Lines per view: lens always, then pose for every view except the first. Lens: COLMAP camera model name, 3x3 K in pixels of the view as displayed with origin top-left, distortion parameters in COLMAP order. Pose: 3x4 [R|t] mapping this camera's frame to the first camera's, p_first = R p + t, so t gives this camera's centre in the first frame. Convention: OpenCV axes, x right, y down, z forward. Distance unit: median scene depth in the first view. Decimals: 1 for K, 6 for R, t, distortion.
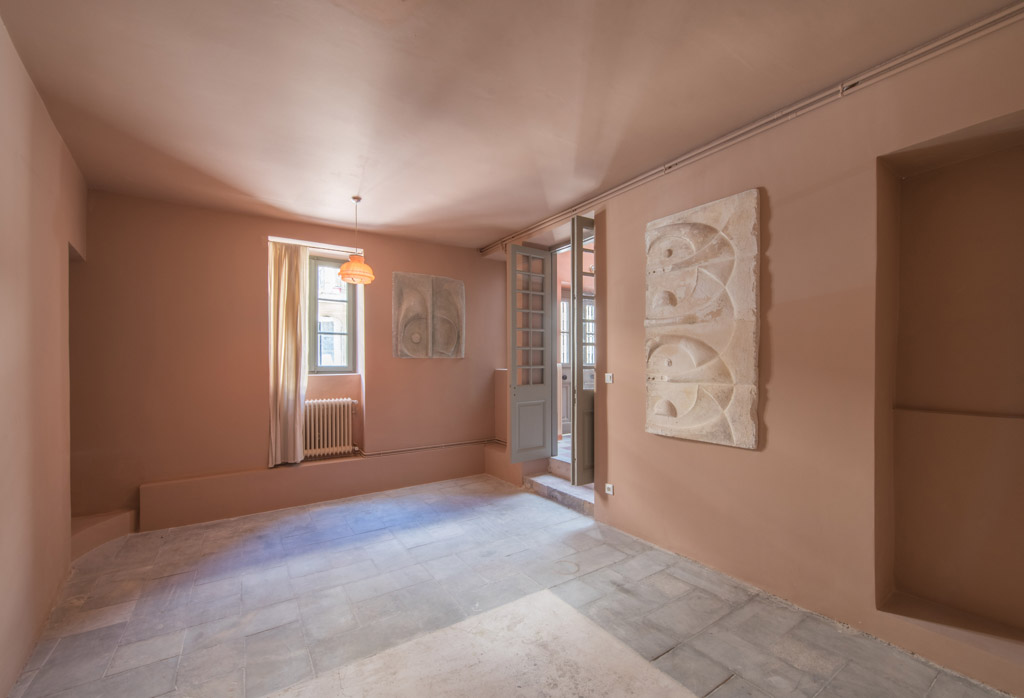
lens RADIAL K [[427.8, 0, 511.7], [0, 427.8, 365.8], [0, 0, 1]] dist [0.001471, -0.000151]
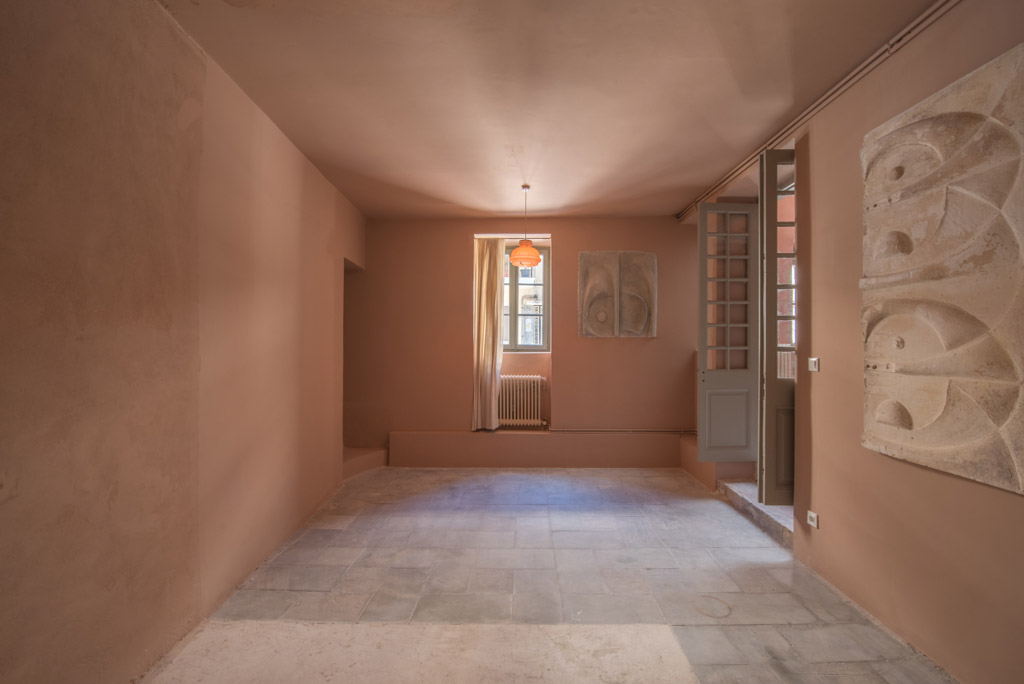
lens RADIAL K [[416.9, 0, 512.0], [0, 416.9, 342.0], [0, 0, 1]] dist [-0.010262, -0.004066]
pose [[0.824564, 0.003932, -0.565755, 0.202997], [-0.008729, 0.999945, -0.005774, -0.000179], [0.565702, 0.009699, 0.824553, 0.141299]]
